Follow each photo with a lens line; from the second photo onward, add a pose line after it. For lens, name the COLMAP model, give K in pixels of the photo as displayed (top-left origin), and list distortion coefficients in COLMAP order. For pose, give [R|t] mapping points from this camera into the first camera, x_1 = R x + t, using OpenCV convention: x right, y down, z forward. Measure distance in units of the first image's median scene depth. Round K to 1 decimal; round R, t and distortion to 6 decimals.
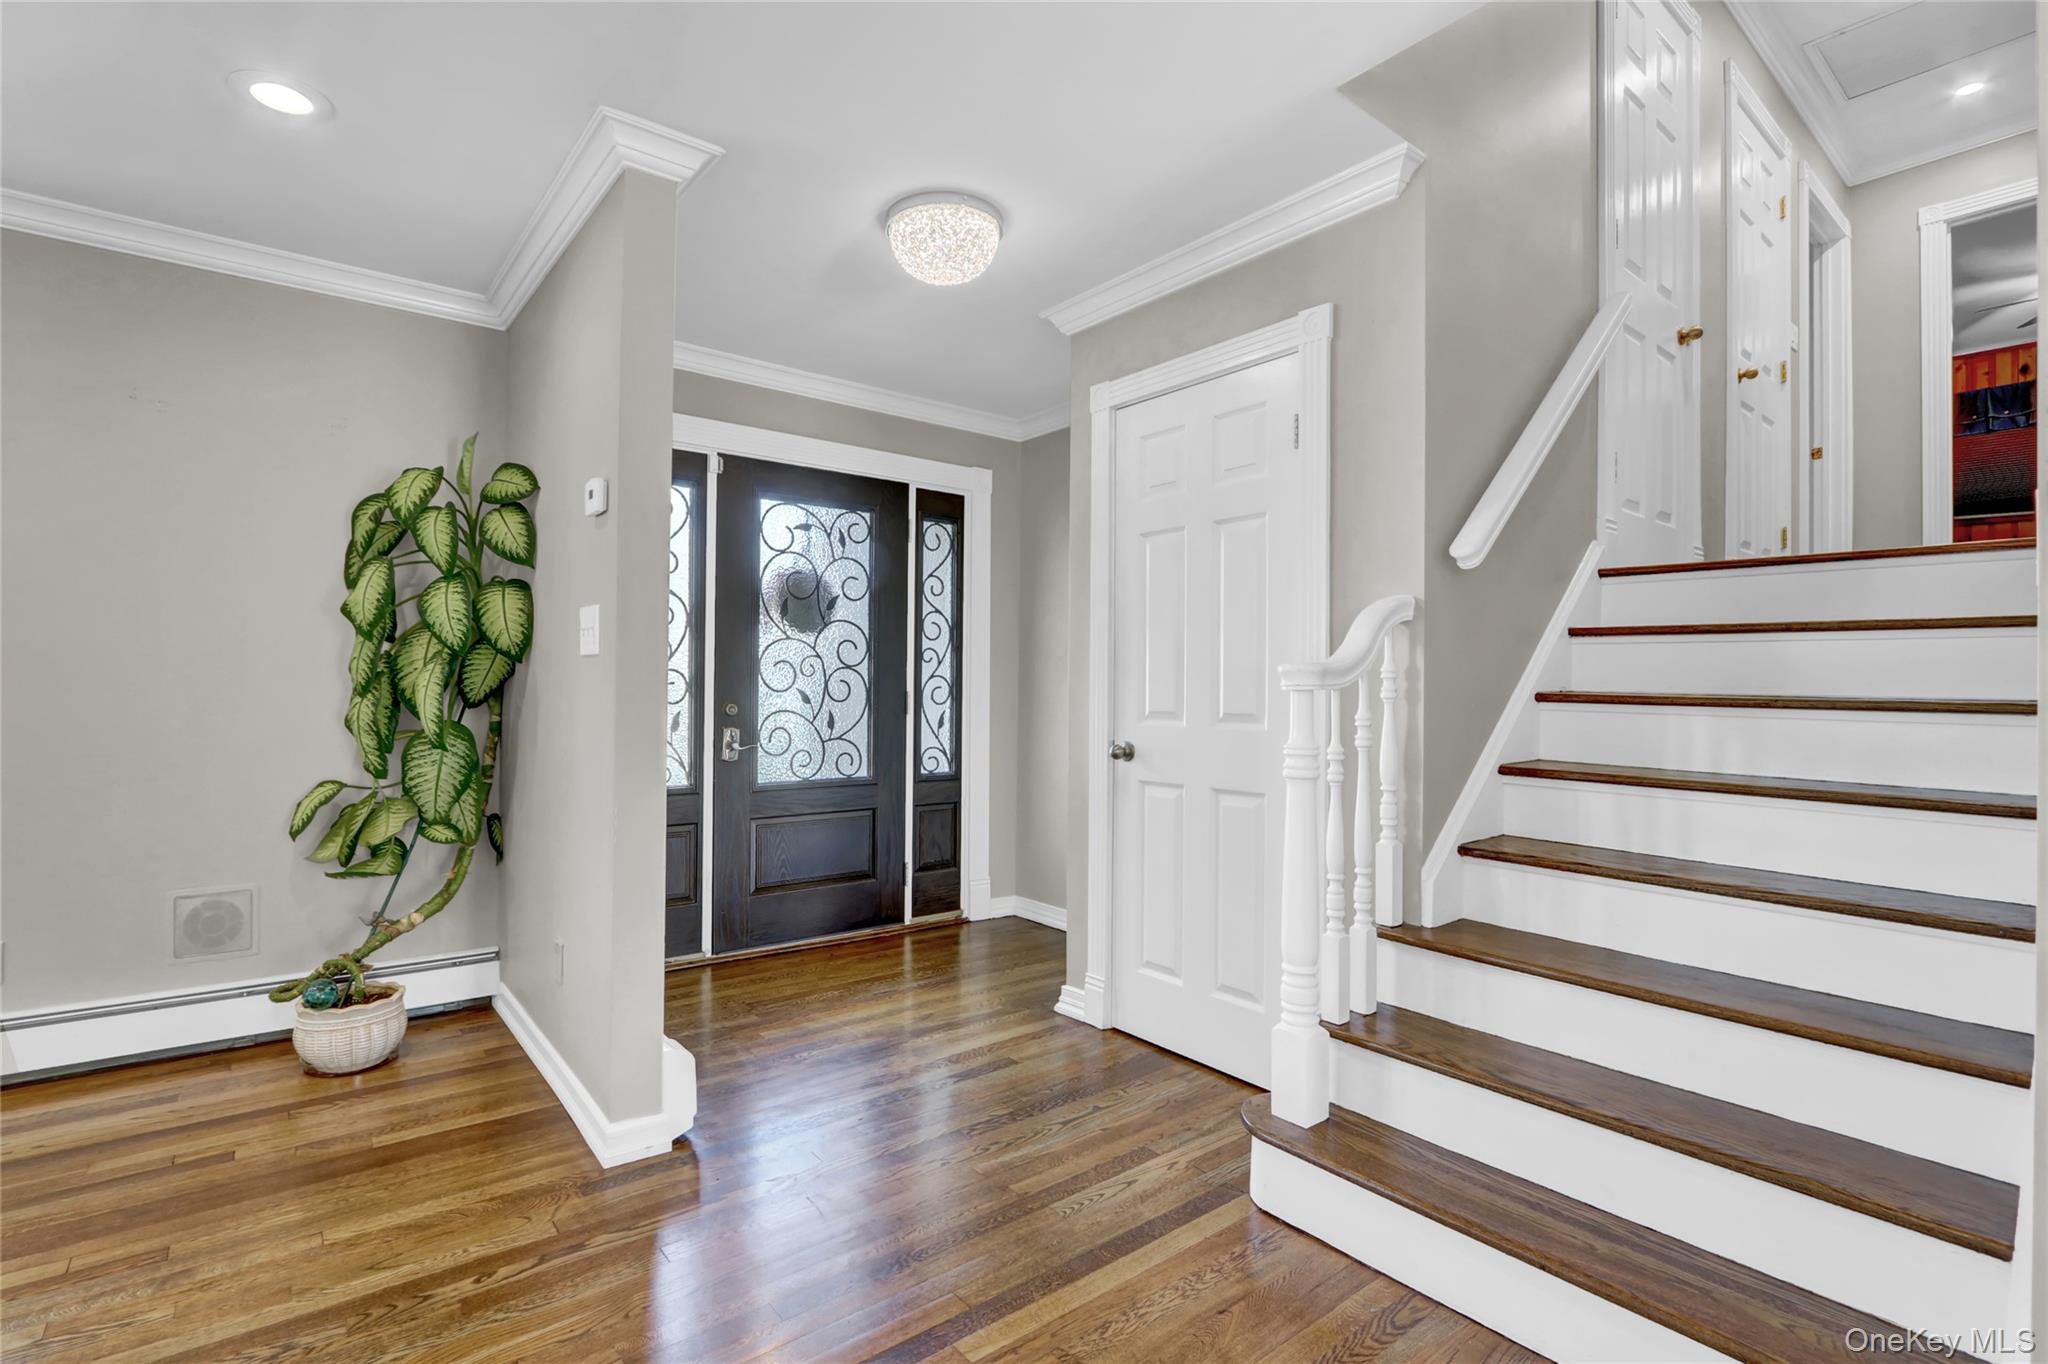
lens RADIAL K [[948.9, 0, 993.8], [0, 948.9, 683.7], [0, 0, 1]] dist [-0.018542, 0.004152]
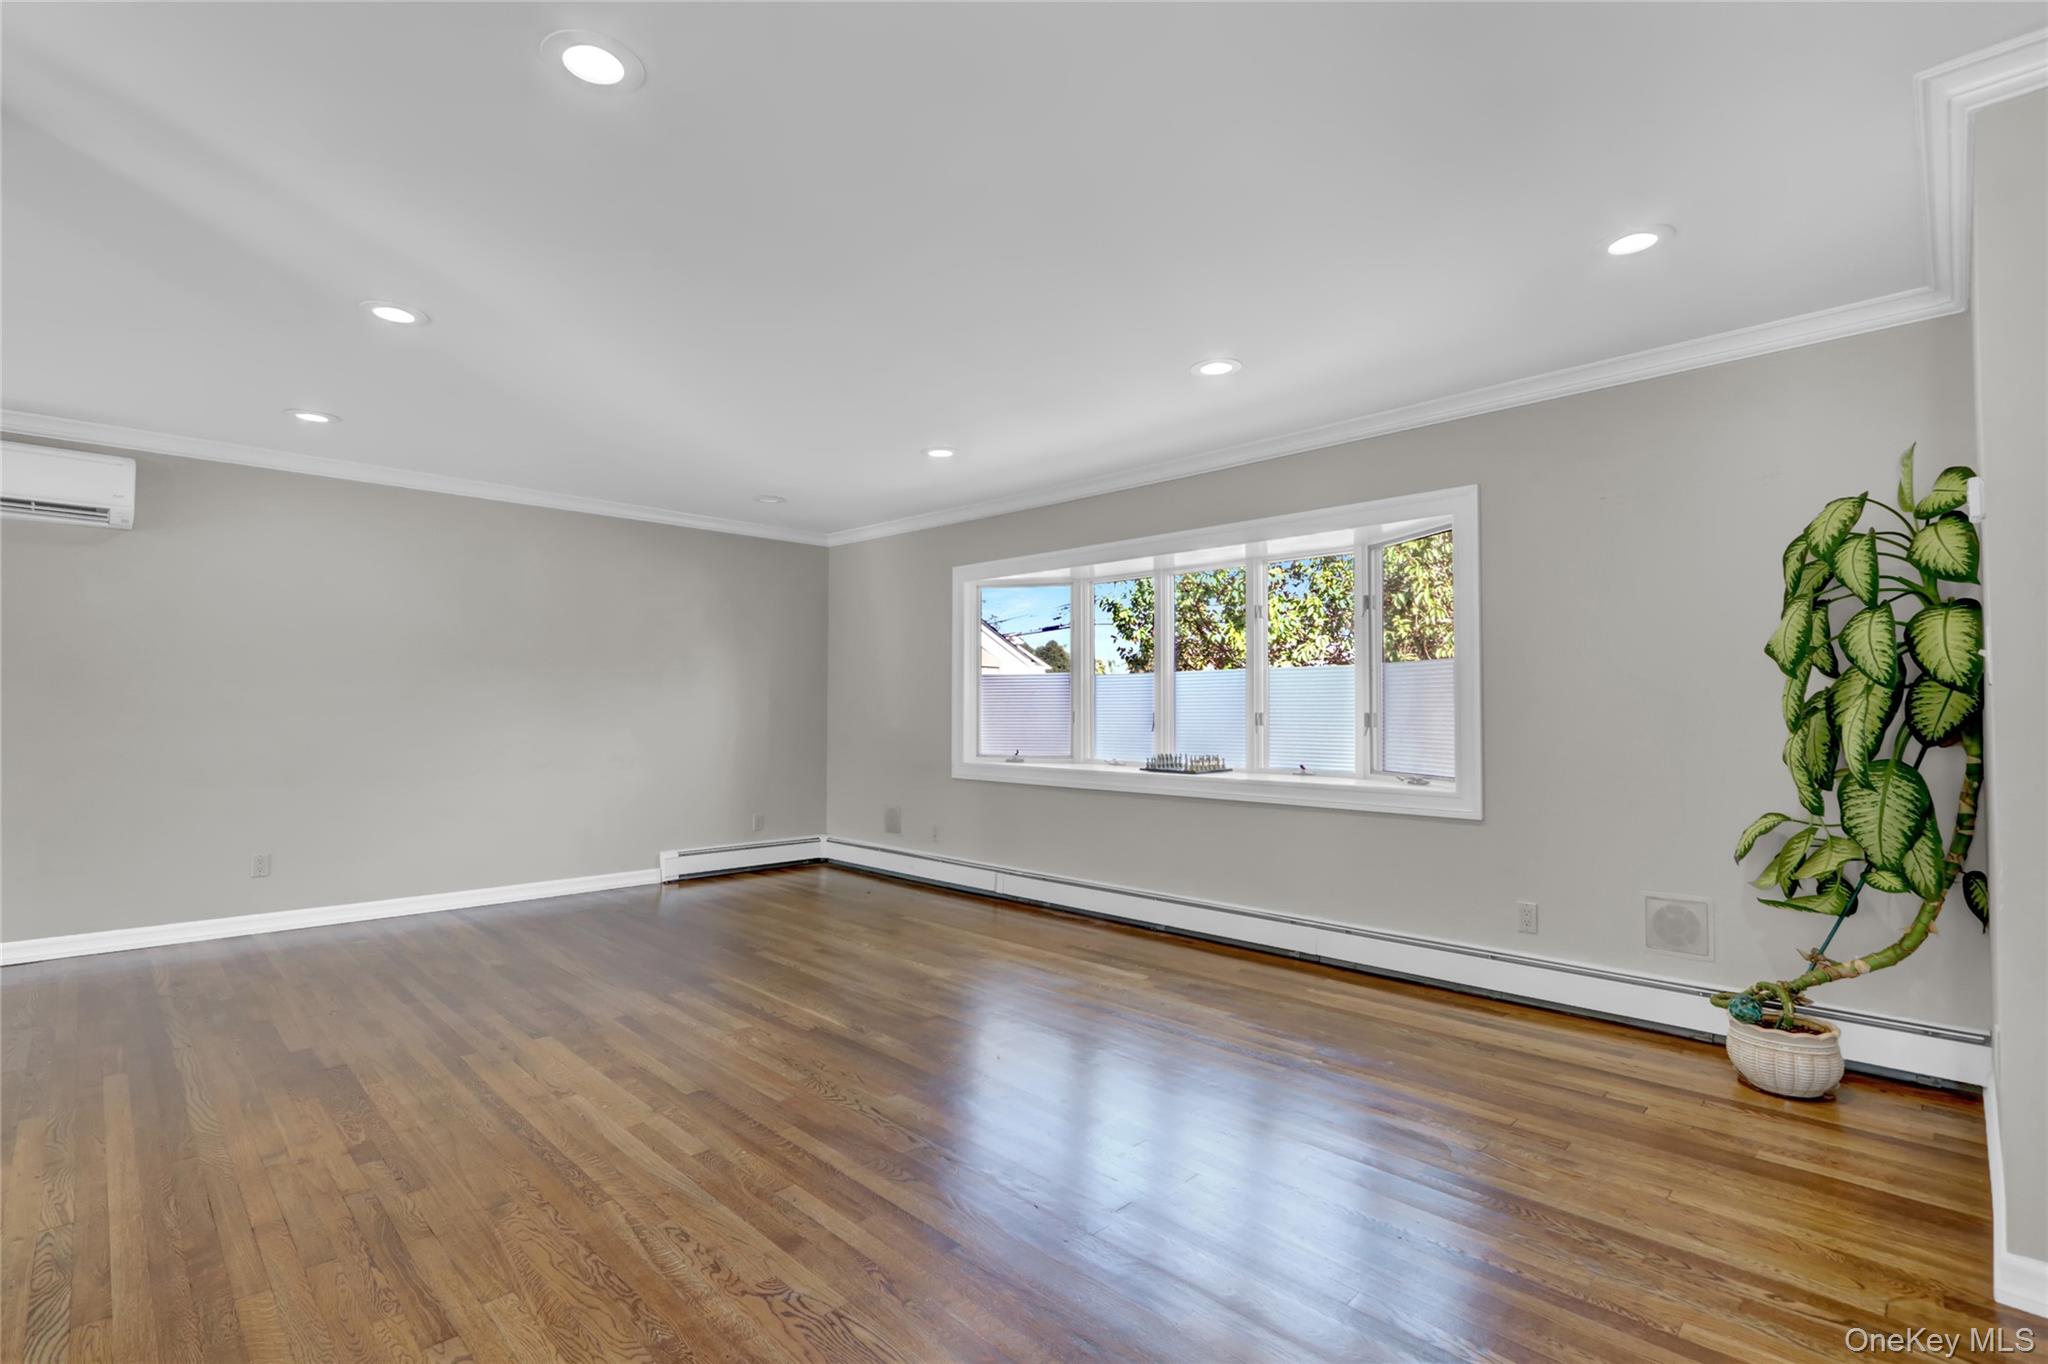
lens RADIAL K [[954.6, 0, 1000.4], [0, 954.6, 687.8], [0, 0, 1]] dist [-0.011546, 0.001187]
pose [[0.115686, -0.038080, -0.992556, 0.260002], [-0.000584, 0.999262, -0.038406, 0.004920], [0.993286, 0.005023, 0.115579, 0.022304]]
